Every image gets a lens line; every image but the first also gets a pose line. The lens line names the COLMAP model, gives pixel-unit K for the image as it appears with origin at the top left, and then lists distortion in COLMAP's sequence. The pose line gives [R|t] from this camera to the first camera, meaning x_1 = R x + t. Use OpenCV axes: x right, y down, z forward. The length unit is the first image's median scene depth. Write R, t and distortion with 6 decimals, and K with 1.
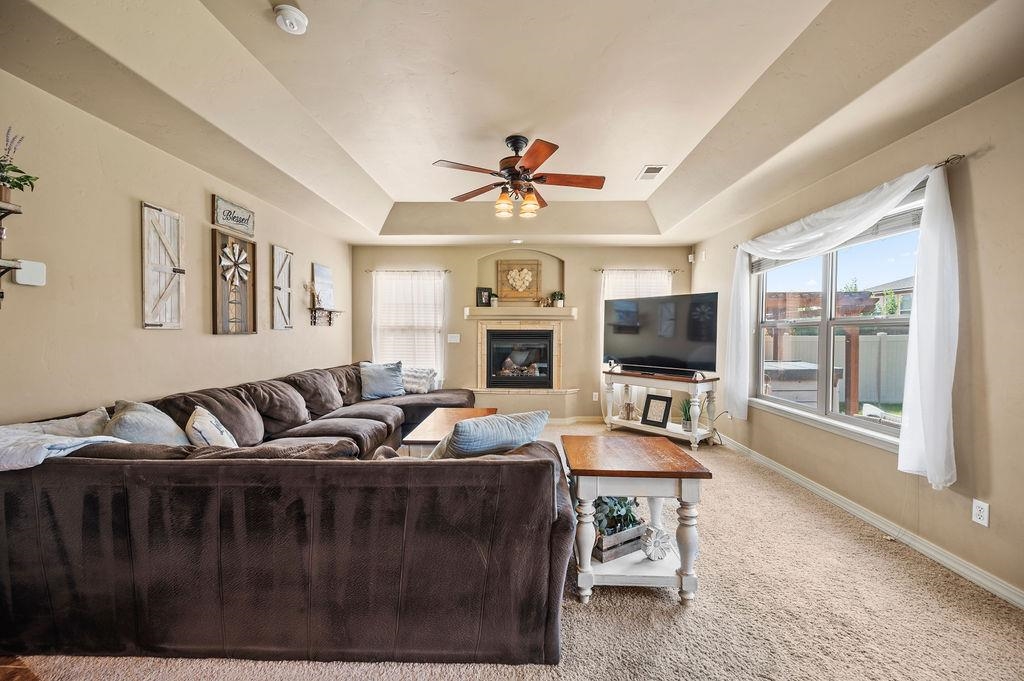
lens RADIAL K [[411.3, 0, 512.0], [0, 411.3, 340.5], [0, 0, 1]] dist [0.000113, -0.000003]
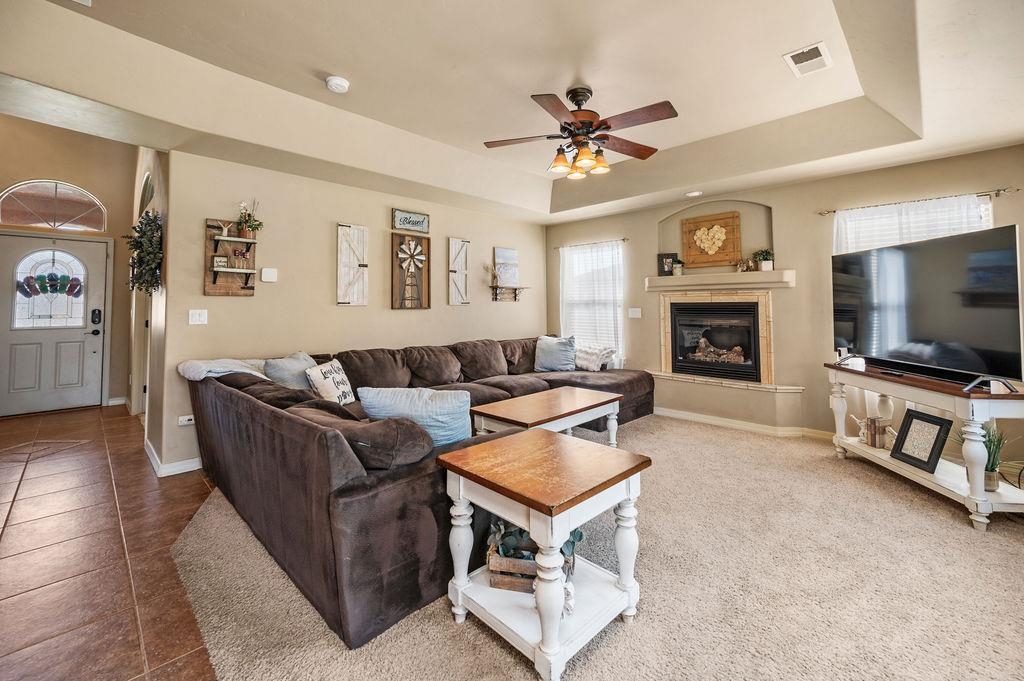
lens RADIAL K [[428.4, 0, 507.5], [0, 428.4, 287.9], [0, 0, 1]] dist [0.000919, 0.000020]
pose [[0.723785, -0.036994, -0.689033, 0.351198], [-0.007144, 0.998107, -0.061093, -0.000949], [0.689989, 0.049140, 0.722150, 0.155095]]
